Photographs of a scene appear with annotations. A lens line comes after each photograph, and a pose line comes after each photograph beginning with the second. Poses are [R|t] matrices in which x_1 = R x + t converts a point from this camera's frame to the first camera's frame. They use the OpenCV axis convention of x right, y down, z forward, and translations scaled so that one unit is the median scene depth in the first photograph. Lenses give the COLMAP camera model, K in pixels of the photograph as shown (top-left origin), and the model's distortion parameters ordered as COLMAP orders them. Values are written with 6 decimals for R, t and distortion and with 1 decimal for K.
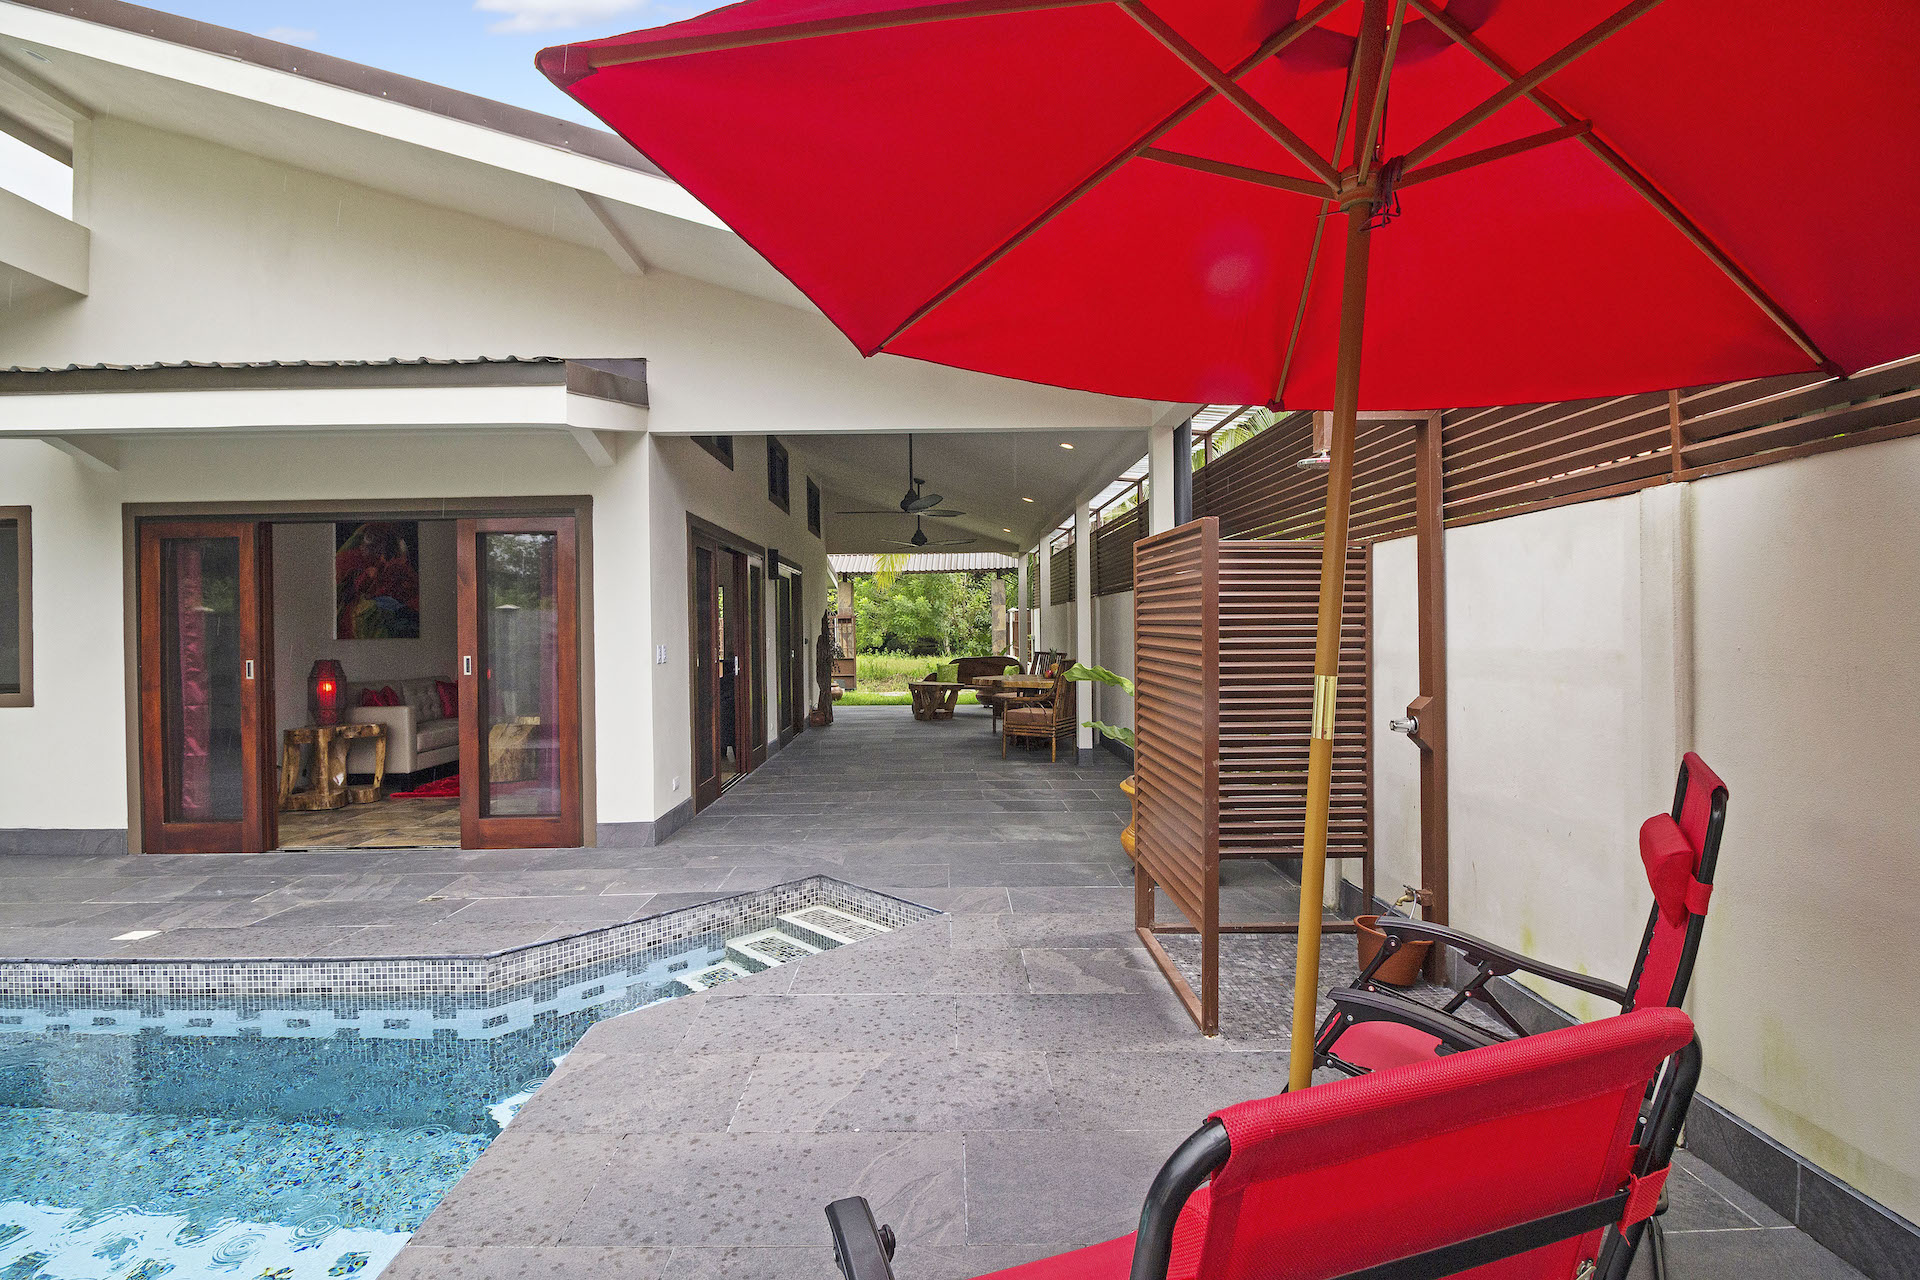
lens RADIAL K [[928.3, 0, 965.8], [0, 928.3, 640.7], [0, 0, 1]] dist [-0.016306, -0.001313]
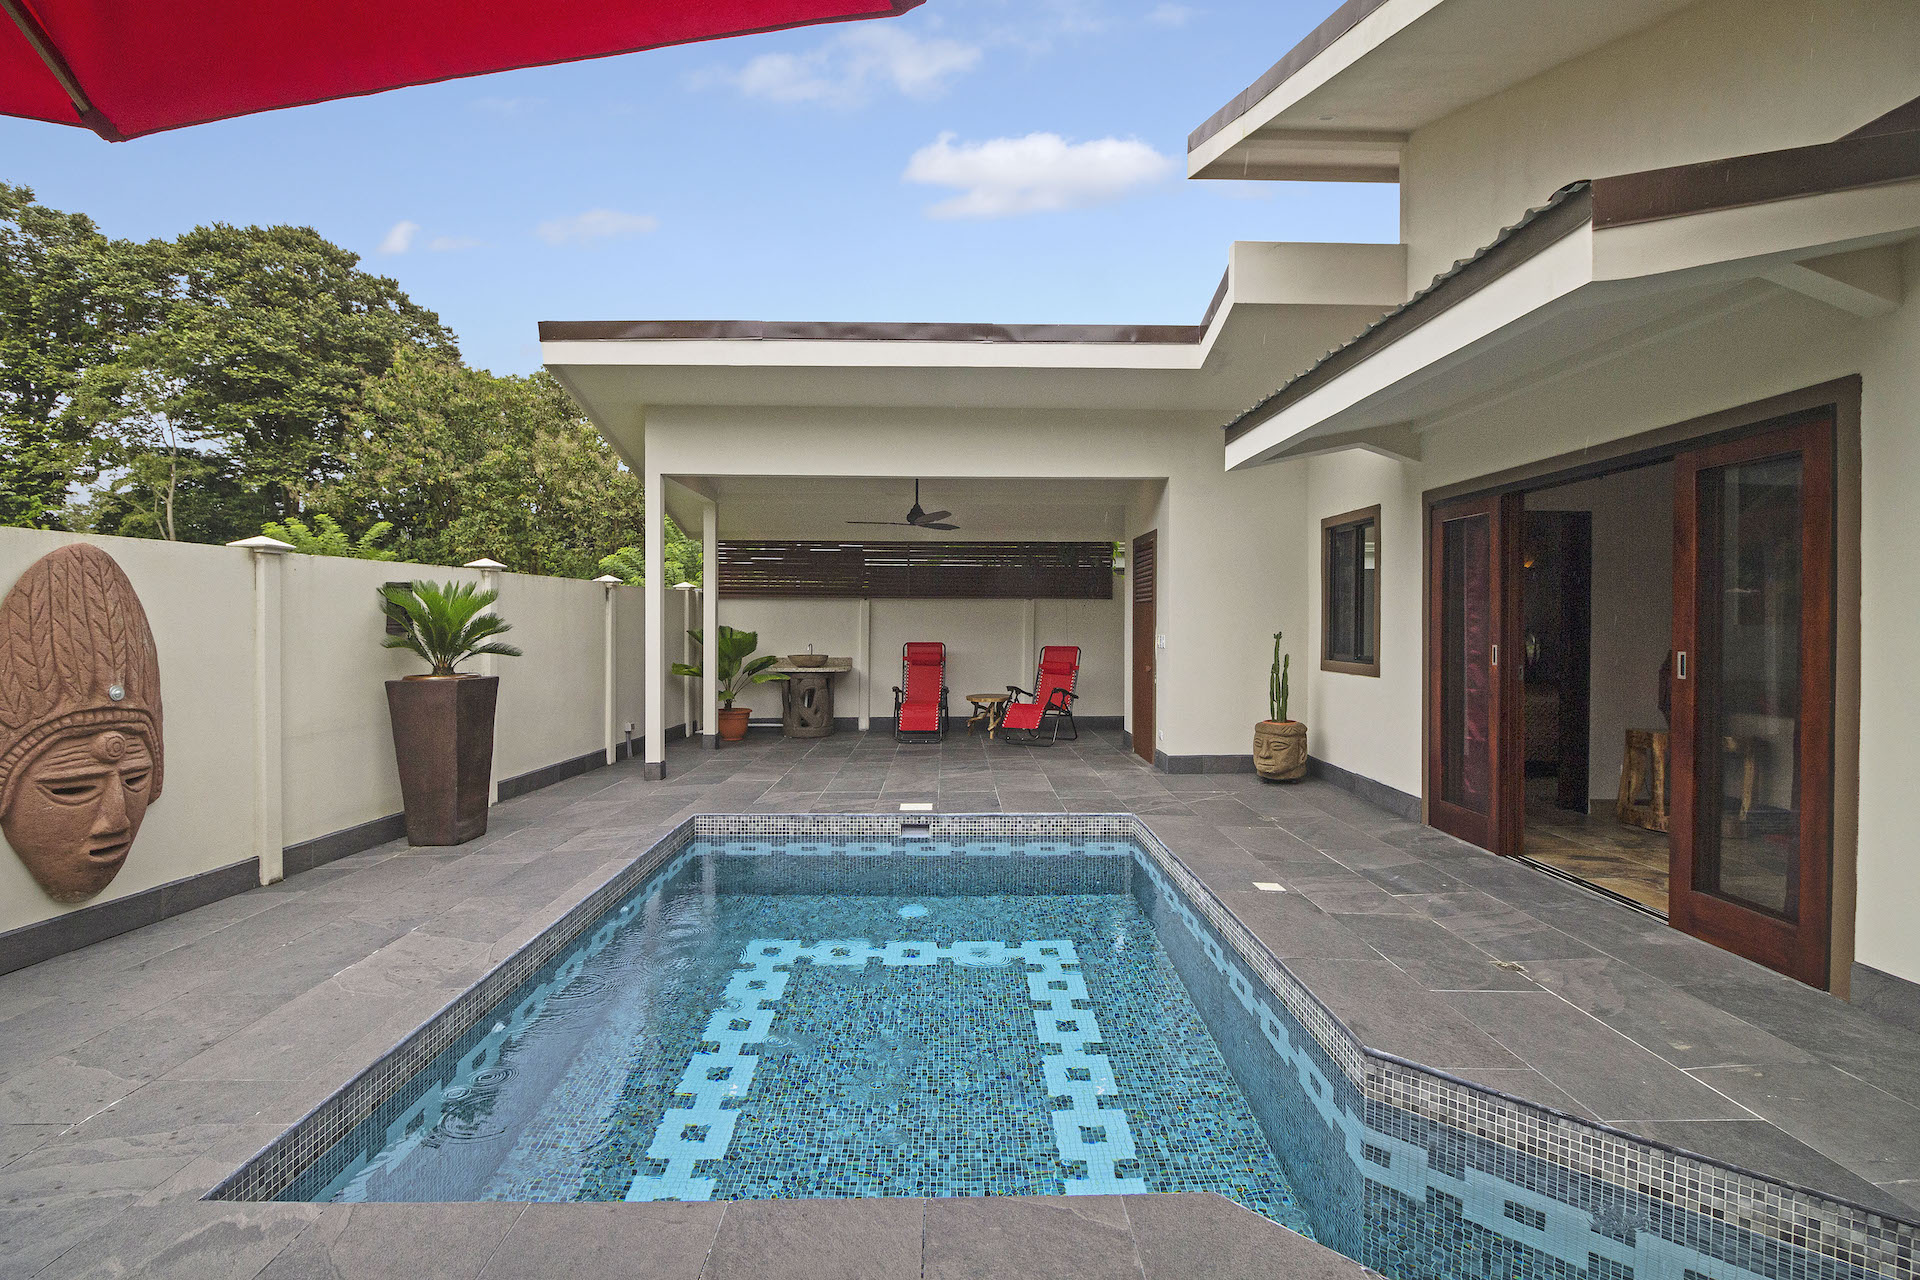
lens RADIAL K [[928.3, 0, 965.1], [0, 928.3, 629.2], [0, 0, 1]] dist [-0.016306, -0.001313]
pose [[-0.012056, 0.023515, -0.999651, 0.159413], [-0.016831, 0.999577, 0.023716, -0.007727], [0.999786, 0.017111, -0.011655, 0.484389]]
